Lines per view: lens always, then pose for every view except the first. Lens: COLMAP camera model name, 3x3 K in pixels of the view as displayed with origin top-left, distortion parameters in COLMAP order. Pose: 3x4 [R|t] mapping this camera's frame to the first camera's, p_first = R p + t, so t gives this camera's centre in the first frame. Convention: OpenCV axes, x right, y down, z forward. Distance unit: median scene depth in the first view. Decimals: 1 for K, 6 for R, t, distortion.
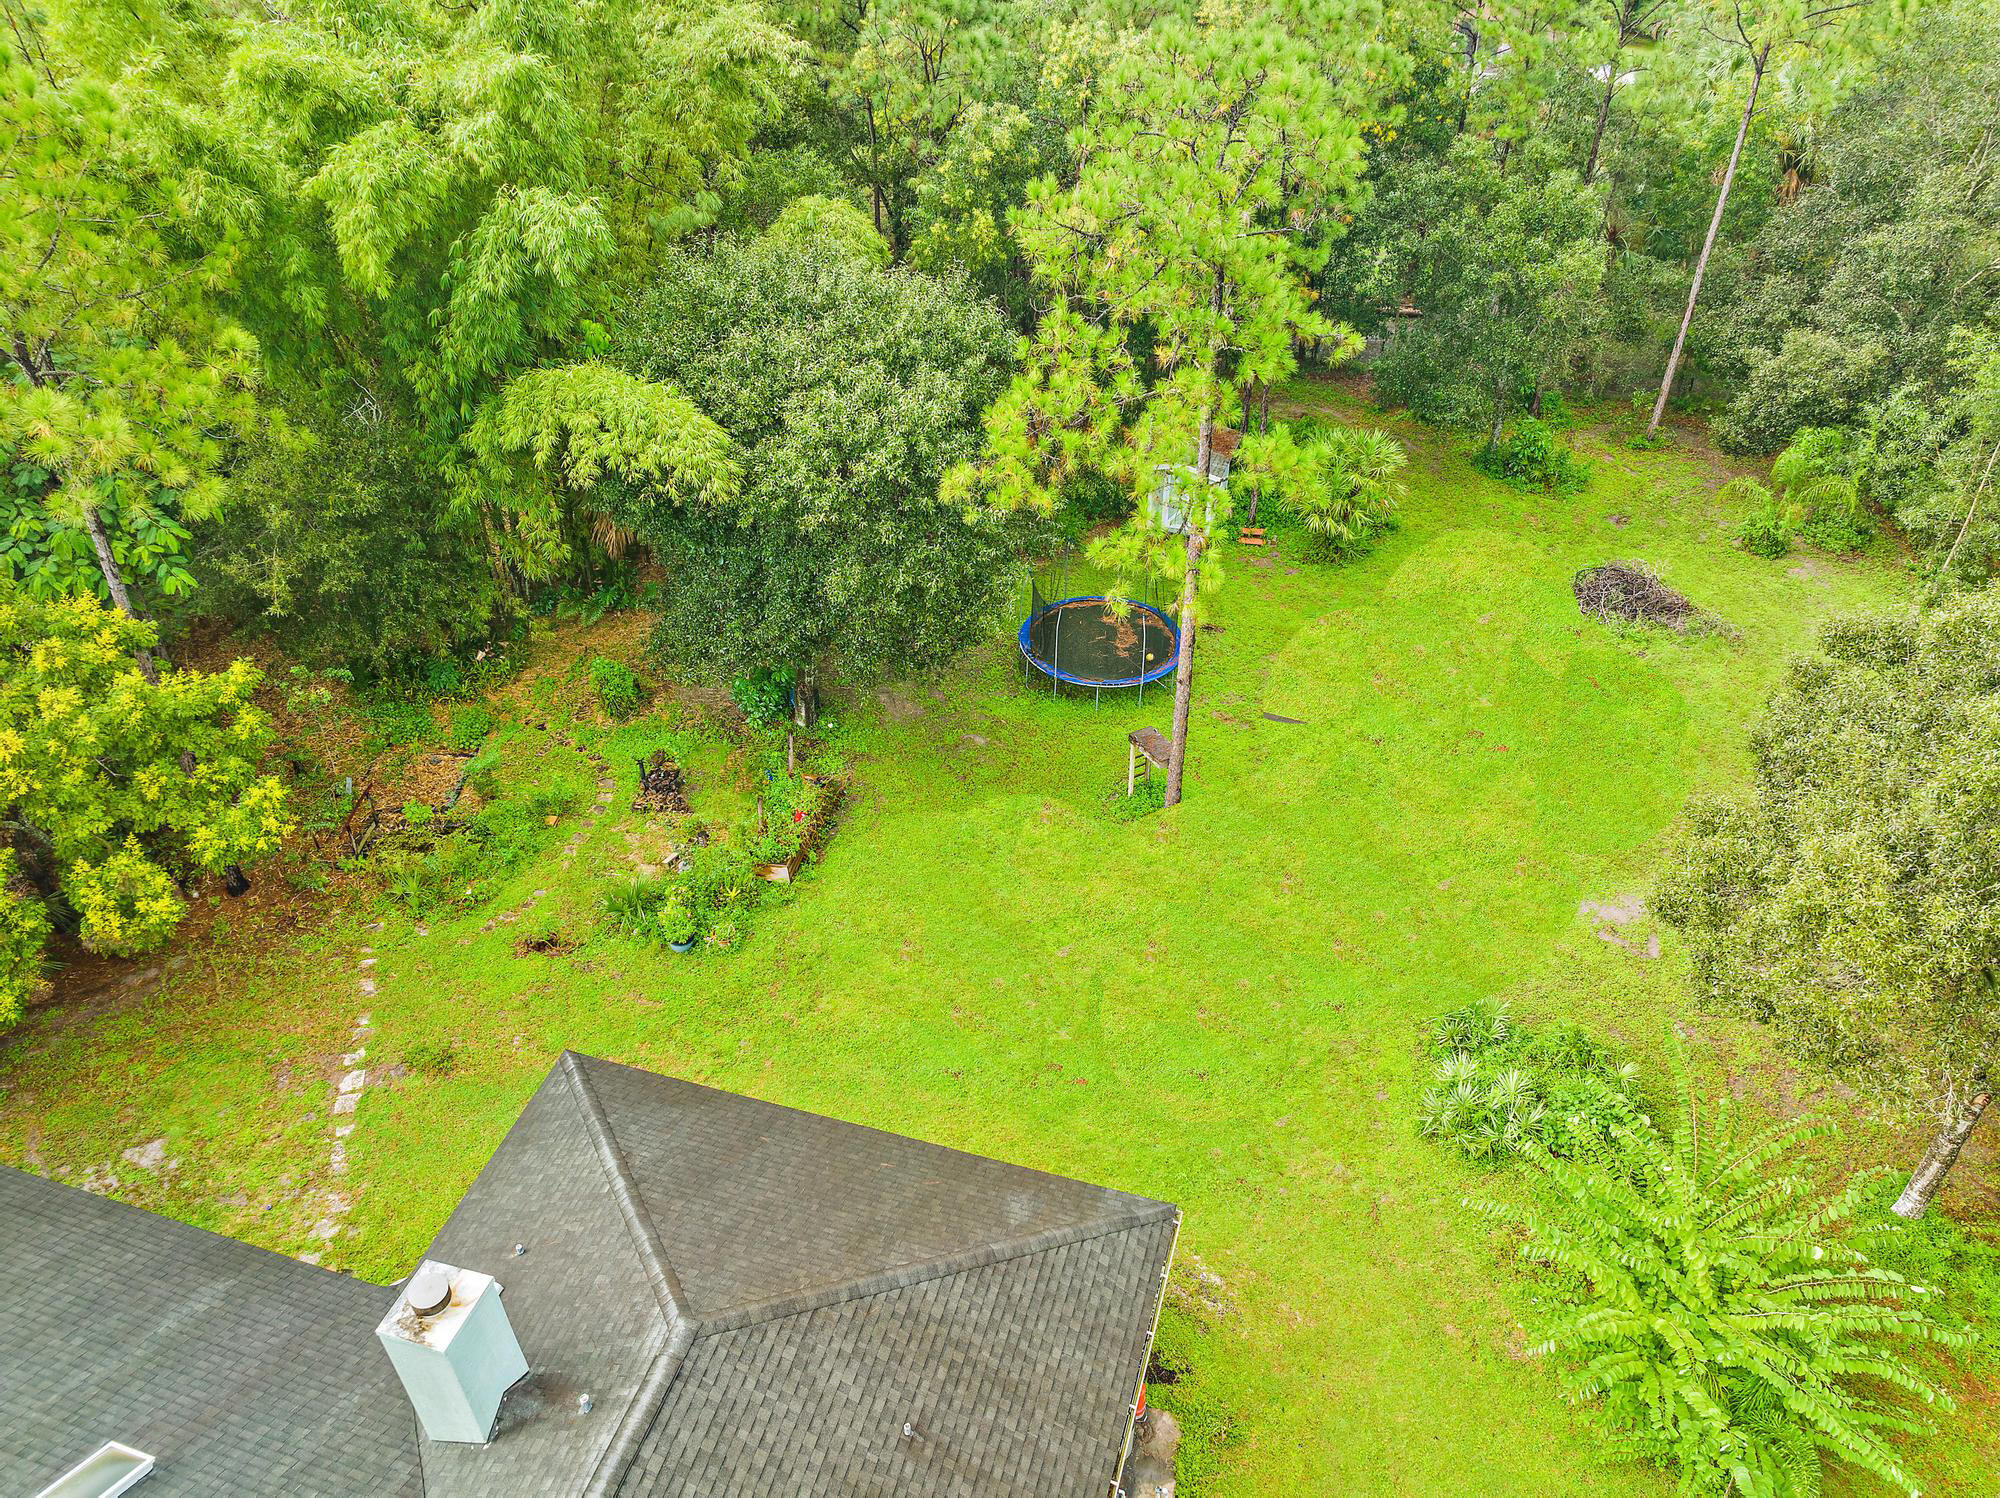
lens RADIAL K [[1410.5, 0, 1000.0], [0, 1410.5, 749.0], [0, 0, 1]] dist [-0.066351, 0.042301]
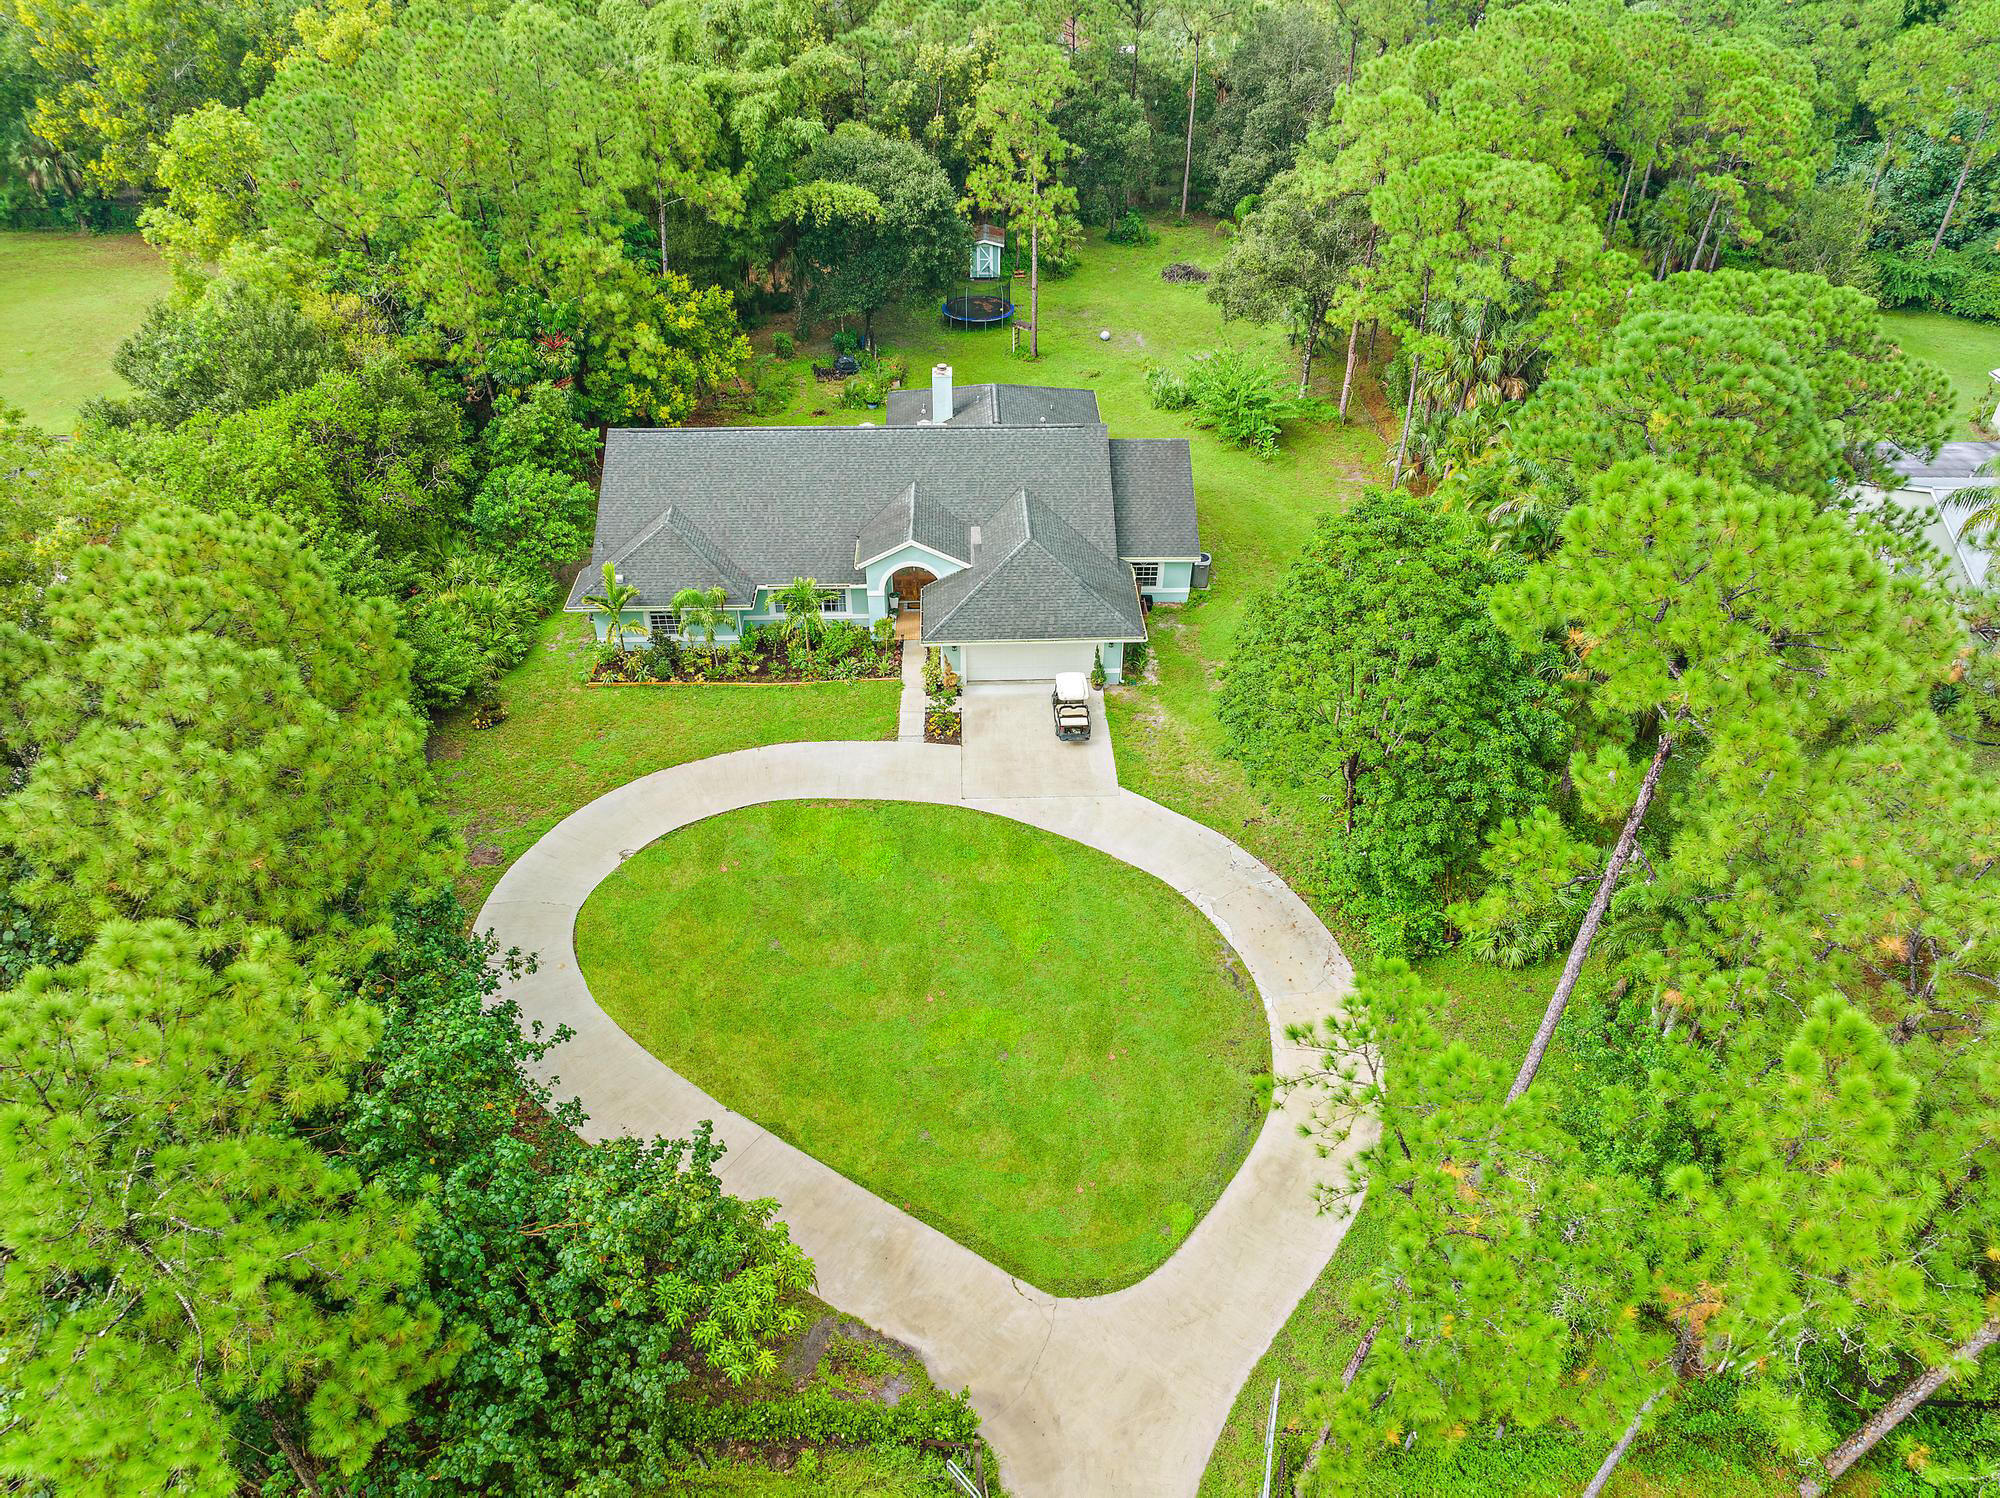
lens RADIAL K [[1410.5, 0, 1000.0], [0, 1410.5, 749.0], [0, 0, 1]] dist [-0.066351, 0.042301]
pose [[0.948072, -0.190825, 0.254452, -0.553805], [0.190426, 0.981345, 0.026439, 0.520272], [-0.254750, 0.023388, 0.966724, -1.090081]]
